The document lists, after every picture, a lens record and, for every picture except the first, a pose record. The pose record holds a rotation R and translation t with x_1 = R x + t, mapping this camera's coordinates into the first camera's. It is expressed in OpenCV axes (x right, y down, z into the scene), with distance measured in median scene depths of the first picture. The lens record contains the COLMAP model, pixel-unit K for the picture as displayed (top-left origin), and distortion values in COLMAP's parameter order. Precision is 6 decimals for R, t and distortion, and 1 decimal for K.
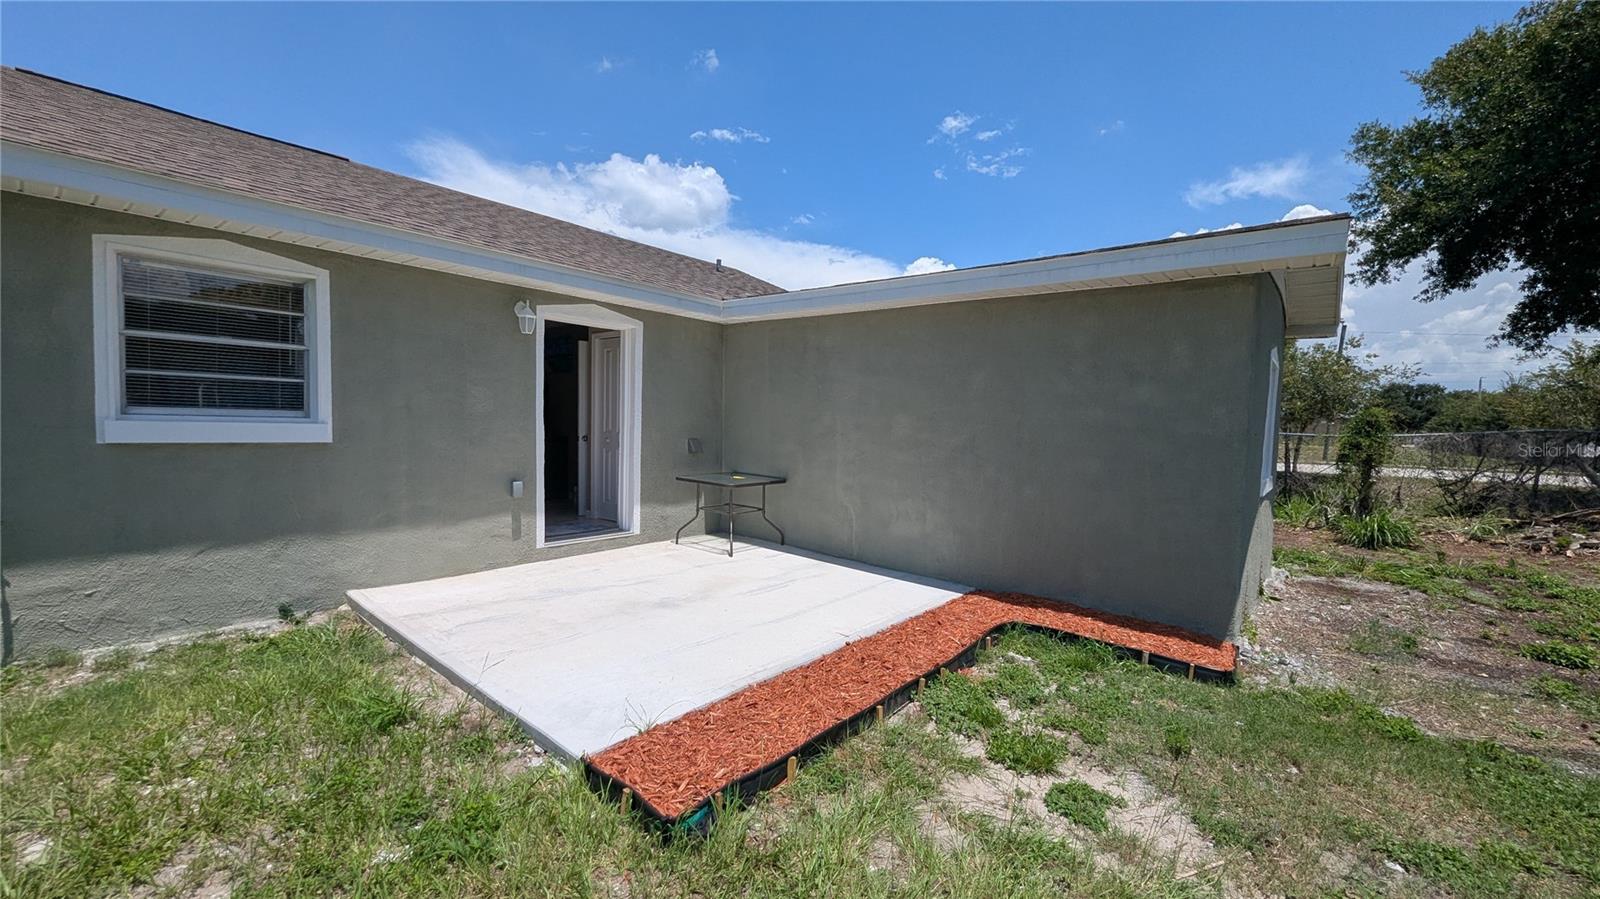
lens RADIAL K [[639.1, 0, 800.0], [0, 639.1, 449.5], [0, 0, 1]] dist [-0.000118, -0.000443]
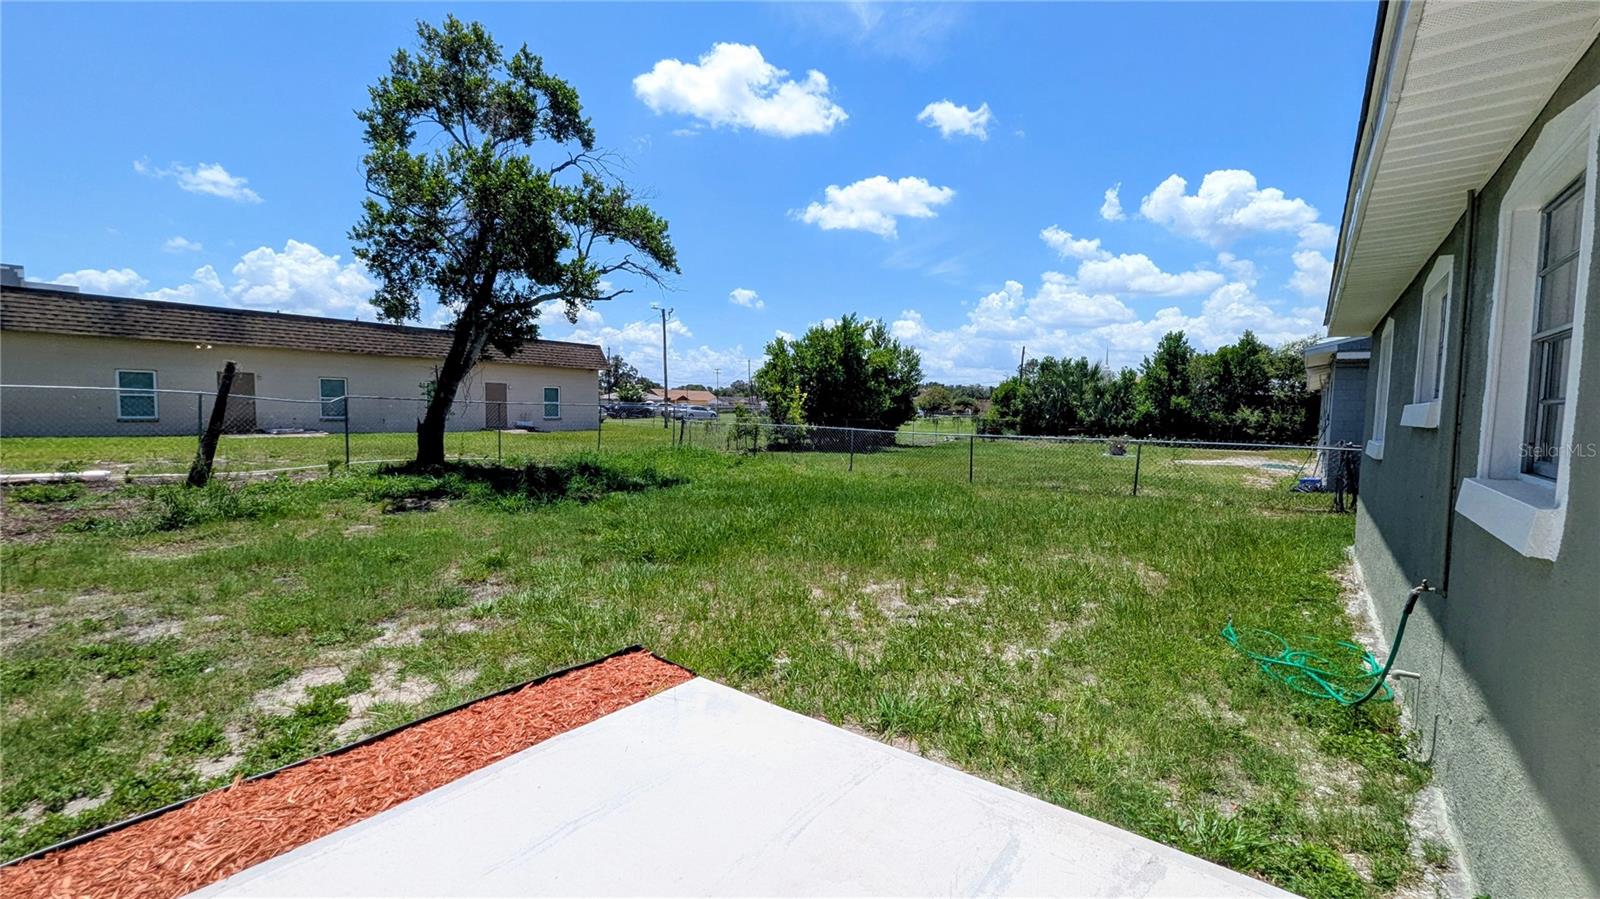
lens RADIAL K [[639.1, 0, 800.0], [0, 639.1, 449.5], [0, 0, 1]] dist [-0.000118, -0.000443]
pose [[-0.998816, -0.035207, -0.033581, -0.501374], [-0.038721, 0.993122, 0.110500, -0.169258], [0.029460, 0.111670, -0.993309, 2.310915]]
